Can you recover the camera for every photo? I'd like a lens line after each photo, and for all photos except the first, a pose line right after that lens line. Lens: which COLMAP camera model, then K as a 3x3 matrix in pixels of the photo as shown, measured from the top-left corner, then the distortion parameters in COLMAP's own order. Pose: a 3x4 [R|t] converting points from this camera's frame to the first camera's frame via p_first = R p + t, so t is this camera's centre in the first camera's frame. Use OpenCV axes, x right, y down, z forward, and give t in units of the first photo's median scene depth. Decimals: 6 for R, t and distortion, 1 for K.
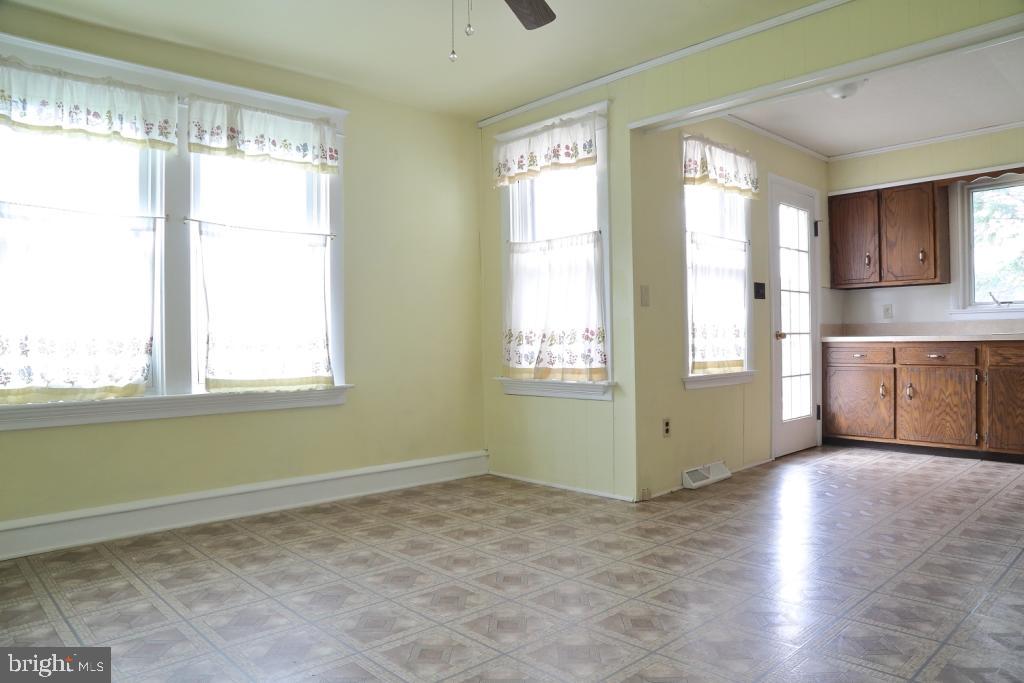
lens RADIAL K [[694.3, 0, 511.0], [0, 694.3, 344.0], [0, 0, 1]] dist [-0.095564, 0.023431]
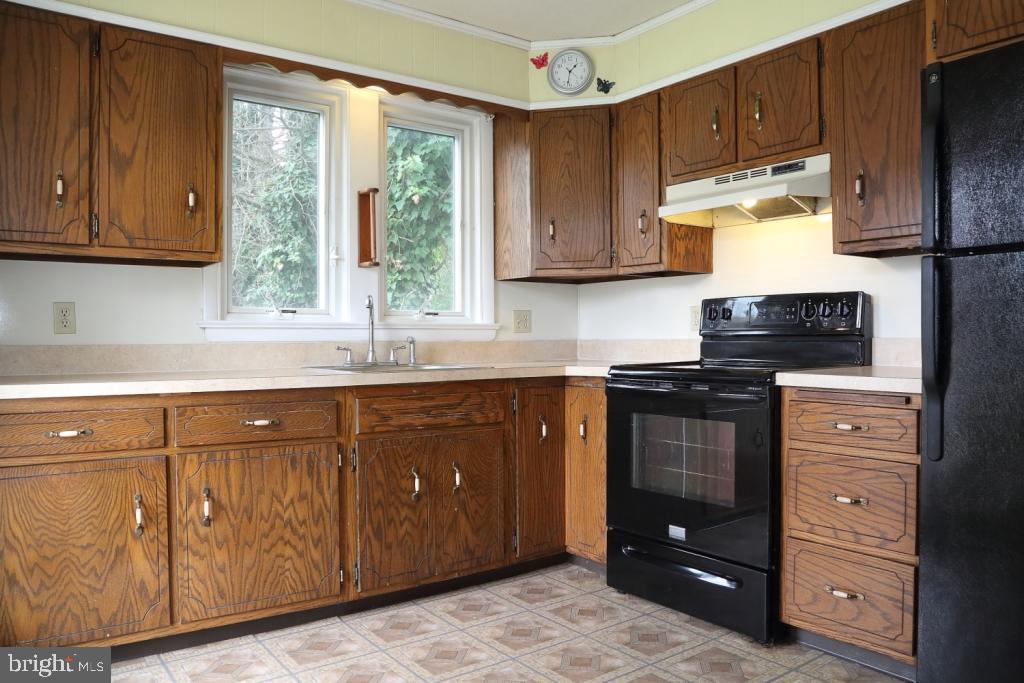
lens RADIAL K [[782.5, 0, 524.2], [0, 782.5, 347.1], [0, 0, 1]] dist [-0.090116, 0.052661]
pose [[0.114542, 0.002493, 0.993415, 0.132721], [0.009154, 0.999952, -0.003565, -0.030117], [-0.993376, 0.009502, 0.114513, 0.777511]]
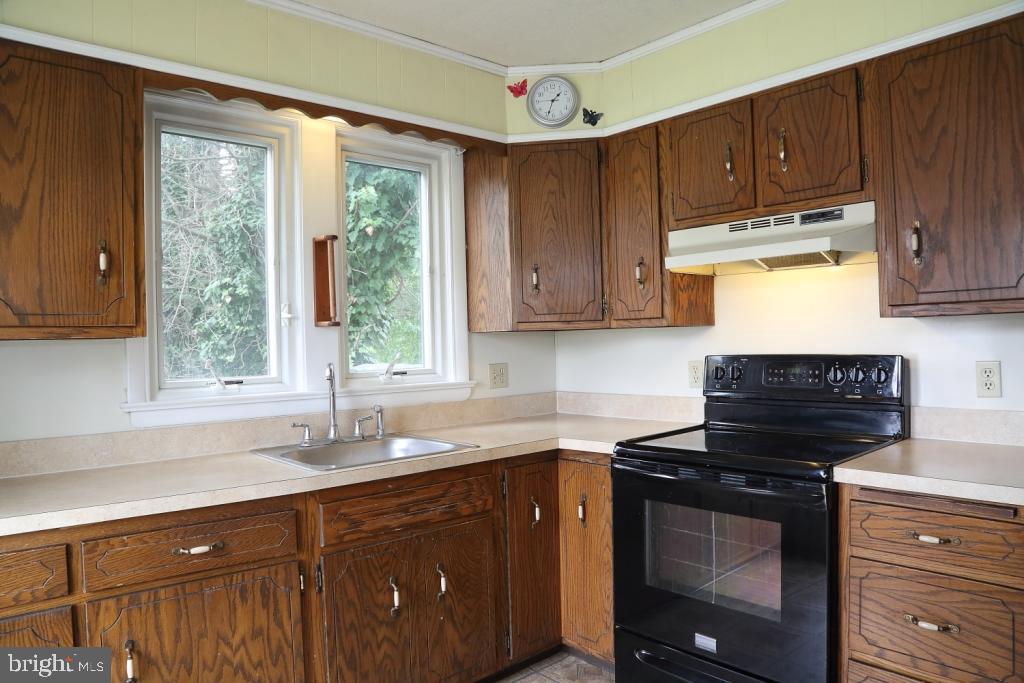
lens RADIAL K [[719.4, 0, 528.5], [0, 719.4, 350.9], [0, 0, 1]] dist [-0.108566, 0.051670]
pose [[0.024295, 0.002655, 0.999701, 0.269317], [0.029378, 0.999563, -0.003368, -0.082192], [-0.999273, 0.029451, 0.024206, 0.829578]]
